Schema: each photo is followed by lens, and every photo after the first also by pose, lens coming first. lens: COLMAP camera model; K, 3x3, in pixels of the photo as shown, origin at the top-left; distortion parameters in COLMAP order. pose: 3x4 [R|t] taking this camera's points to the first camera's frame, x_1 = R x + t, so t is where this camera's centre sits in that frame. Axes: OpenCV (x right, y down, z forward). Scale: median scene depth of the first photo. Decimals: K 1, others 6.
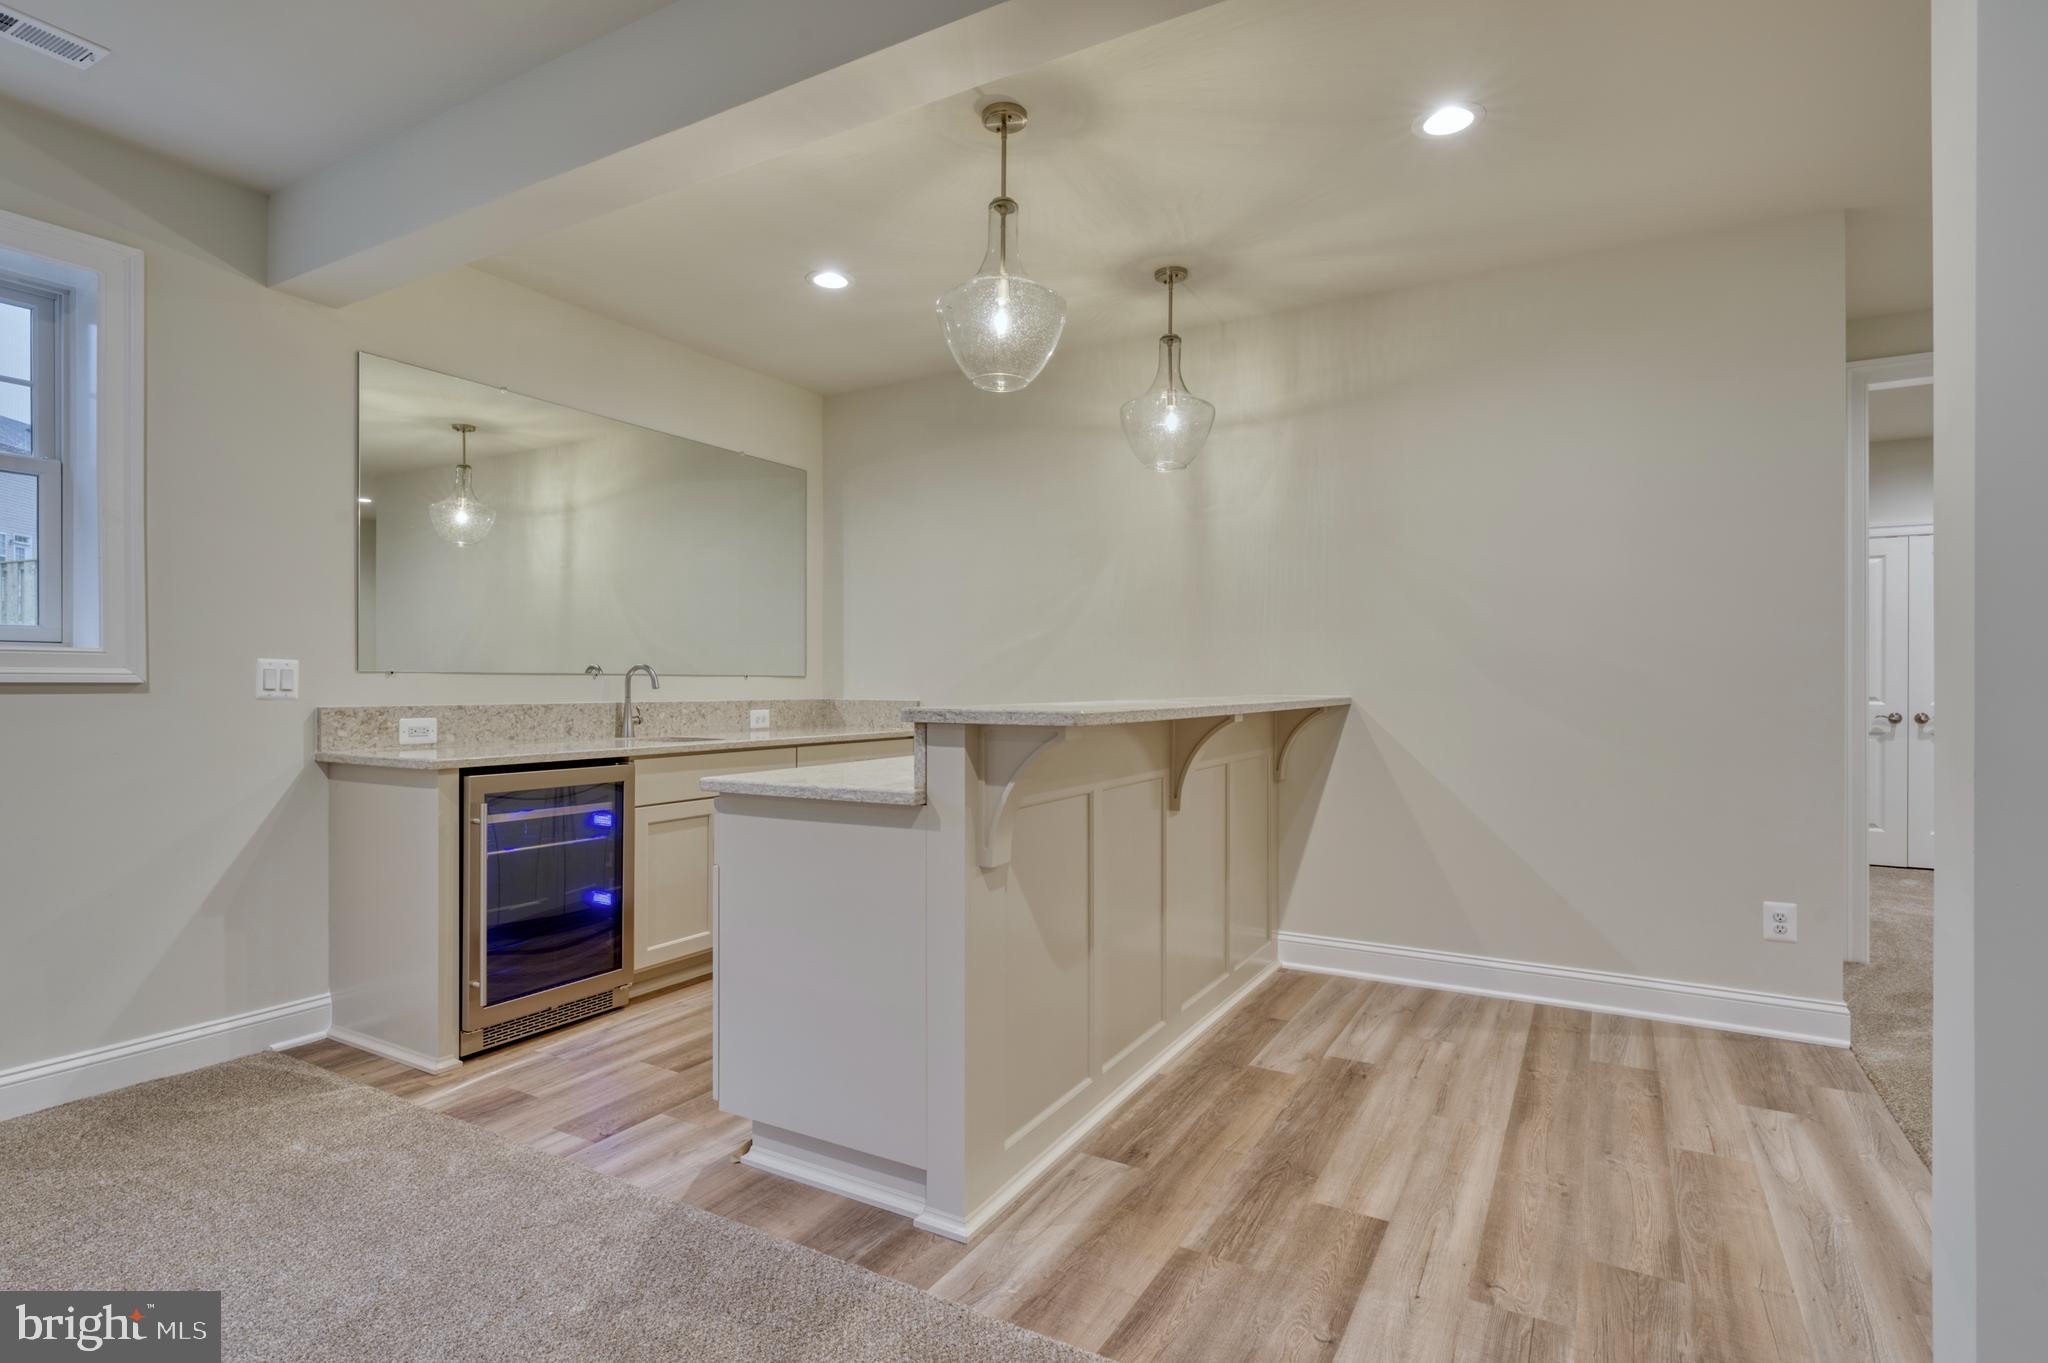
lens RADIAL K [[965.6, 0, 1025.8], [0, 965.6, 687.4], [0, 0, 1]] dist [-0.002862, 0.000002]
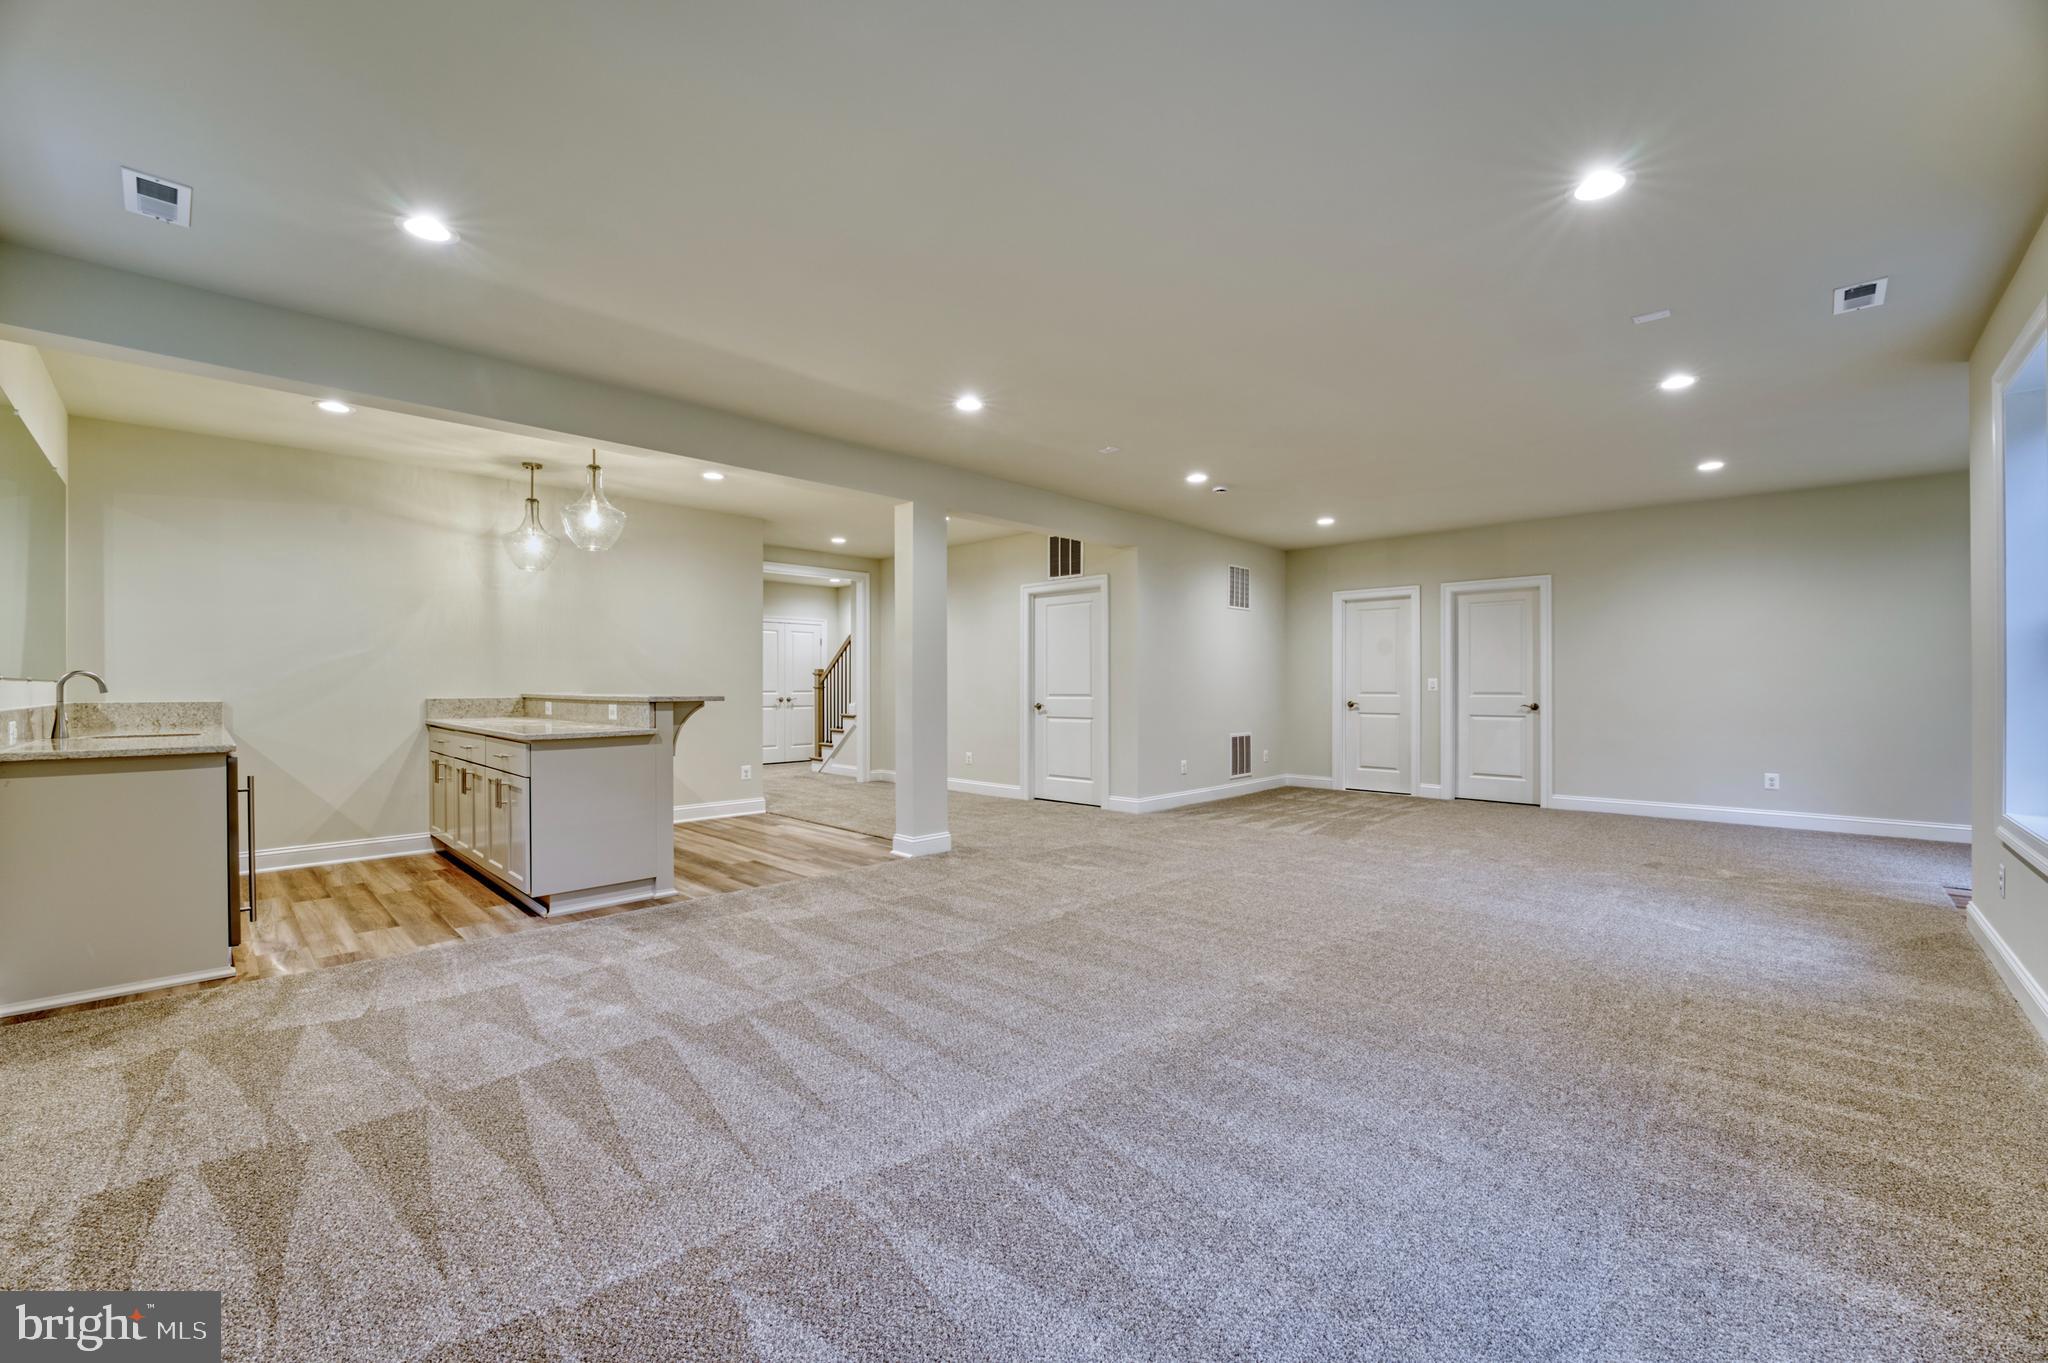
lens RADIAL K [[805.7, 0, 1024.9], [0, 805.7, 688.7], [0, 0, 1]] dist [0.001828, 0.000165]
pose [[0.237141, 0.000788, 0.971475, -1.426411], [0.005022, 0.999985, -0.002037, 0.007204], [-0.971462, 0.005362, 0.237133, -0.342297]]
